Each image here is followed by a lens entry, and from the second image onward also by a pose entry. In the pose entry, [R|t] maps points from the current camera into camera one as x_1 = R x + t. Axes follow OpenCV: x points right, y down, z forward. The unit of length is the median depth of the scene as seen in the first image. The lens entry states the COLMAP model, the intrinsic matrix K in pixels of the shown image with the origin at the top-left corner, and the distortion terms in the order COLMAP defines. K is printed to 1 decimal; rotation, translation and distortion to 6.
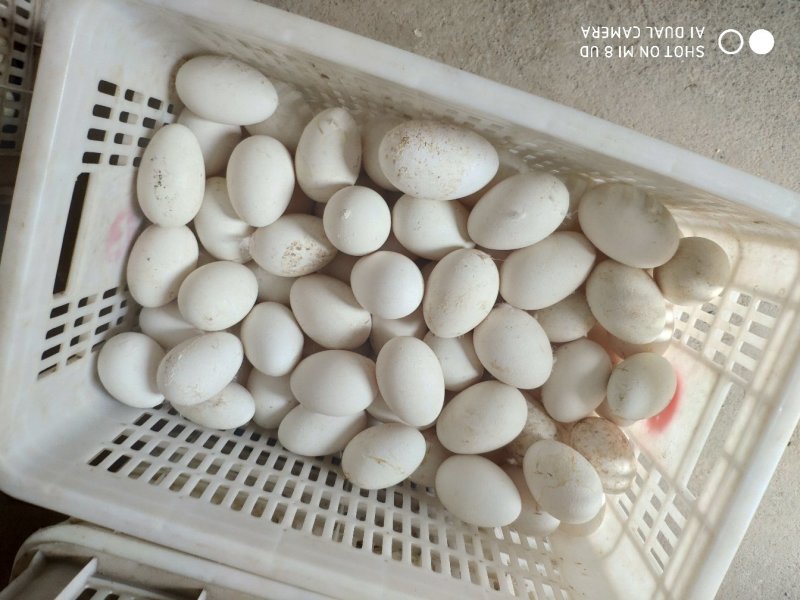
lens RADIAL K [[623.8, 0, 402.5], [0, 623.8, 302.5], [0, 0, 1]] dist [0.099155, -0.280787]
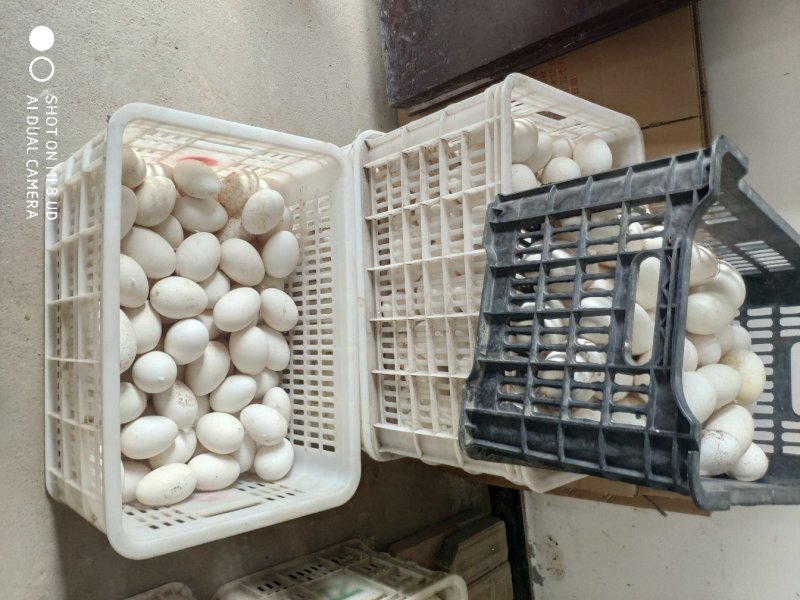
lens RADIAL K [[623.8, 0, 402.5], [0, 623.8, 302.5], [0, 0, 1]] dist [0.099155, -0.280787]
pose [[-0.267924, -0.949655, -0.162396, 0.186352], [0.803697, -0.313258, 0.505907, -0.371610], [-0.531308, 0.005028, 0.847164, -0.707074]]
